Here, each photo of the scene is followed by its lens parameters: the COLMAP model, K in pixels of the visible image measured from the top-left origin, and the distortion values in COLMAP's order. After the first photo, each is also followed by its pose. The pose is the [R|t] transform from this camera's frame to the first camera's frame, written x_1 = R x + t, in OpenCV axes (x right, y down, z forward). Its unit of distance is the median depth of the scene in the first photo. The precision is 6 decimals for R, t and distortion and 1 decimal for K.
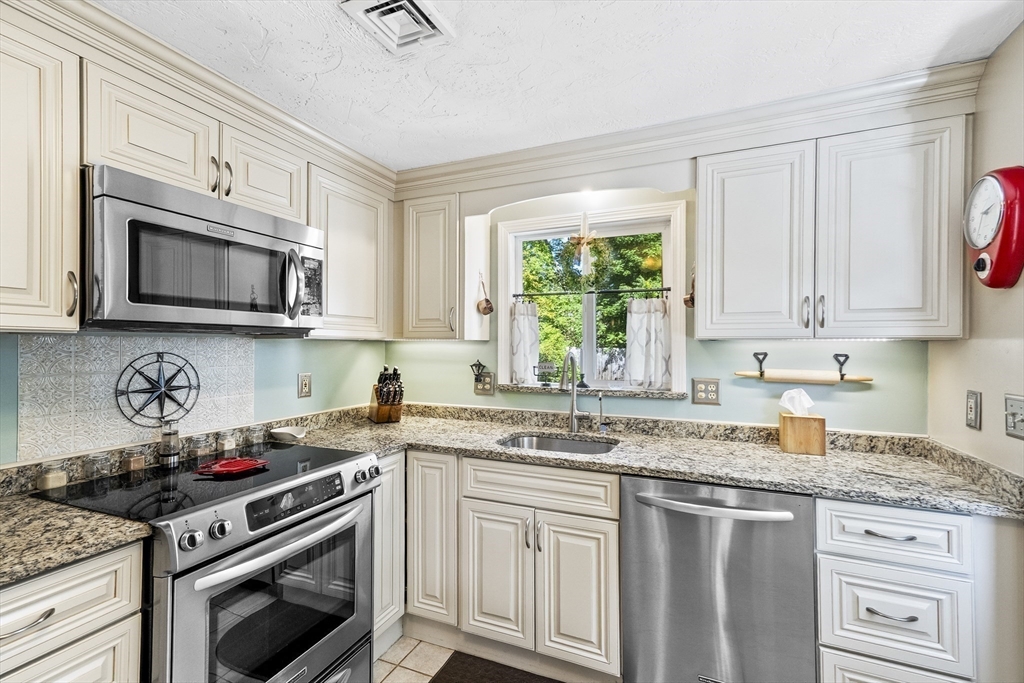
lens RADIAL K [[462.1, 0, 512.9], [0, 462.1, 343.3], [0, 0, 1]] dist [0.019835, 0.000149]
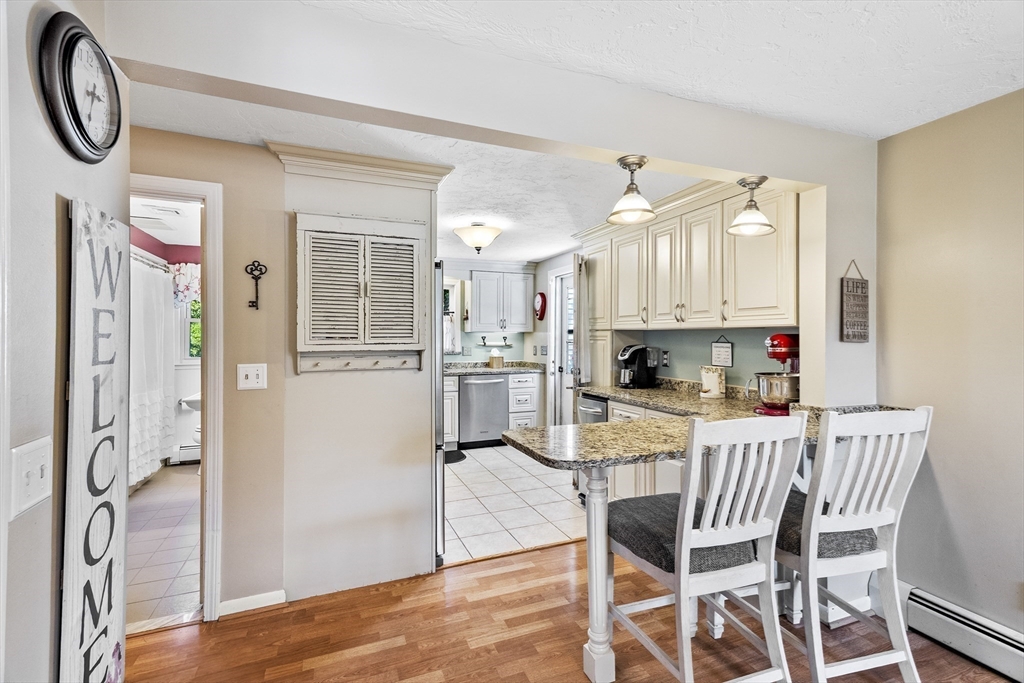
lens RADIAL K [[462.1, 0, 512.1], [0, 462.1, 335.7], [0, 0, 1]] dist [0.019835, 0.000149]
pose [[0.696839, -0.000107, 0.717228, -1.537047], [-0.001373, 0.999998, 0.001482, 0.010312], [-0.717226, -0.002017, 0.696837, -1.240060]]
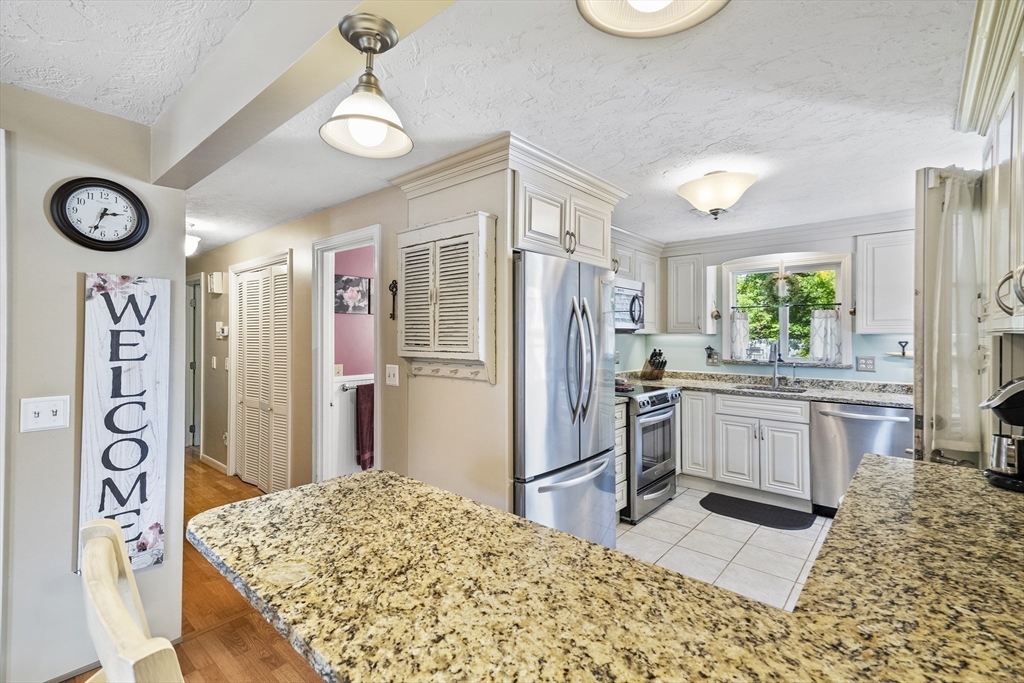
lens RADIAL K [[462.1, 0, 502.5], [0, 462.1, 331.2], [0, 0, 1]] dist [0.019835, 0.000149]
pose [[0.951029, -0.002988, -0.309086, -0.370420], [0.001289, 0.999983, -0.005700, -0.010850], [0.309098, 0.005023, 0.951017, -1.204772]]
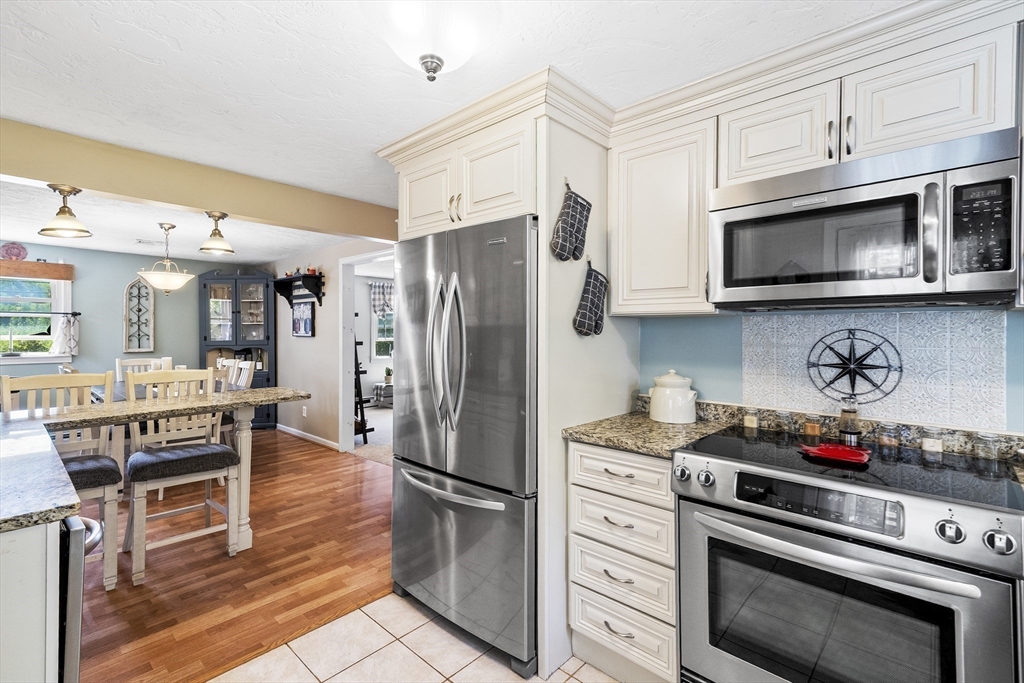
lens RADIAL K [[462.1, 0, 505.3], [0, 462.1, 326.8], [0, 0, 1]] dist [0.019835, 0.000149]
pose [[-0.337039, -0.010883, -0.941428, 0.406641], [0.002743, 0.999918, -0.012542, 0.023581], [0.941487, -0.006809, -0.336981, 0.601848]]
